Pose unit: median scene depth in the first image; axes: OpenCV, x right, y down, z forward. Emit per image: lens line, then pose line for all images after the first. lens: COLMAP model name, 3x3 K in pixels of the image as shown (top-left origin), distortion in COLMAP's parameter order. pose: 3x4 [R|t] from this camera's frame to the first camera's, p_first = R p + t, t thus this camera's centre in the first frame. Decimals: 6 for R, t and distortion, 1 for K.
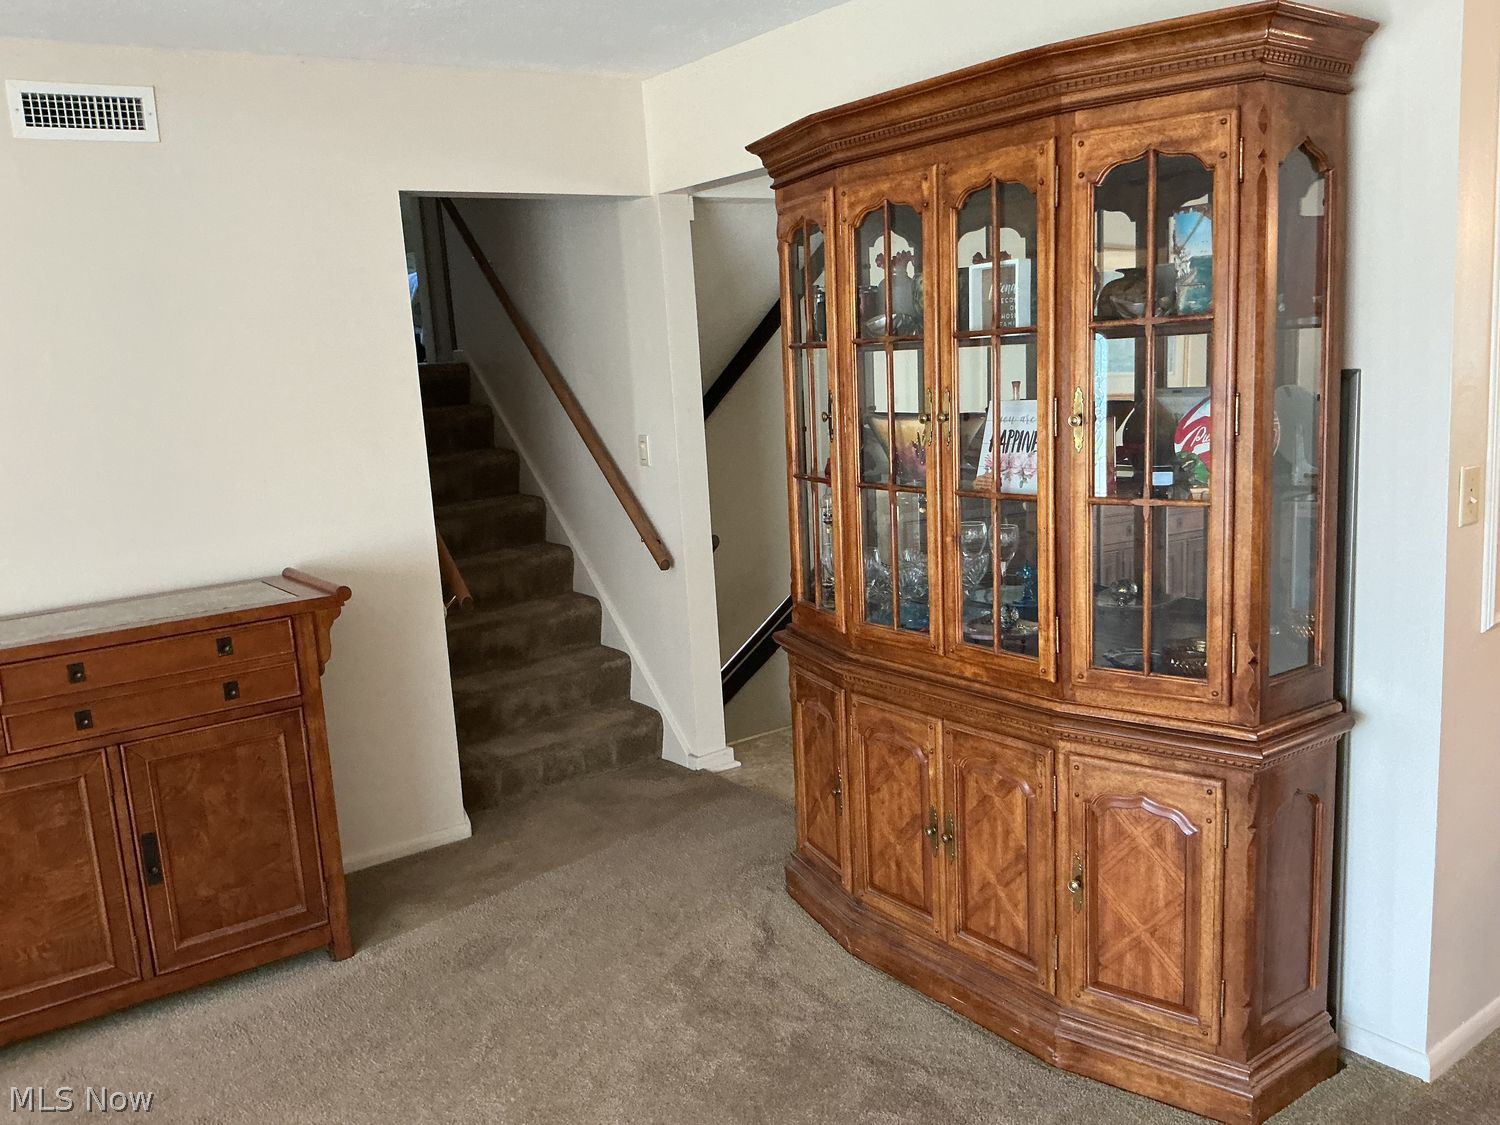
lens RADIAL K [[1253.4, 0, 742.0], [0, 1253.4, 564.3], [0, 0, 1]] dist [0.114132, -0.229519]
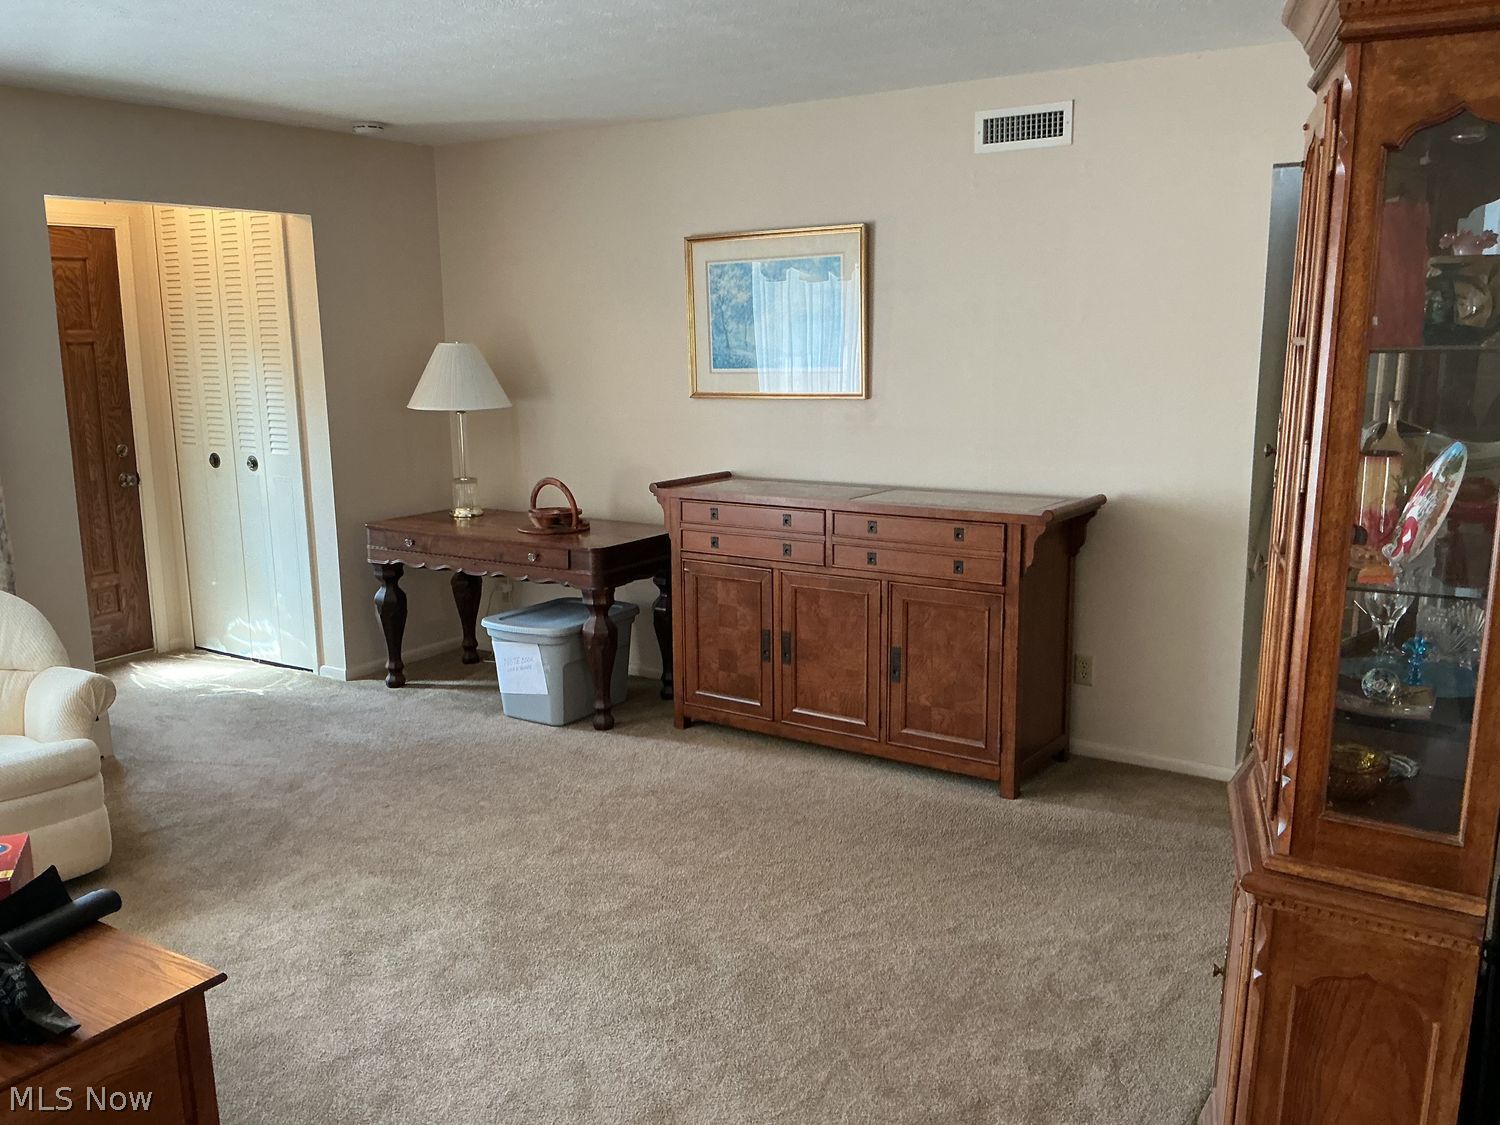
lens RADIAL K [[1253.4, 0, 749.5], [0, 1253.4, 554.4], [0, 0, 1]] dist [0.114132, -0.229519]
pose [[0.354556, 0.215517, -0.909859, 0.714160], [-0.157437, 0.972942, 0.169110, -0.102981], [0.921685, 0.083286, 0.378892, 0.270036]]
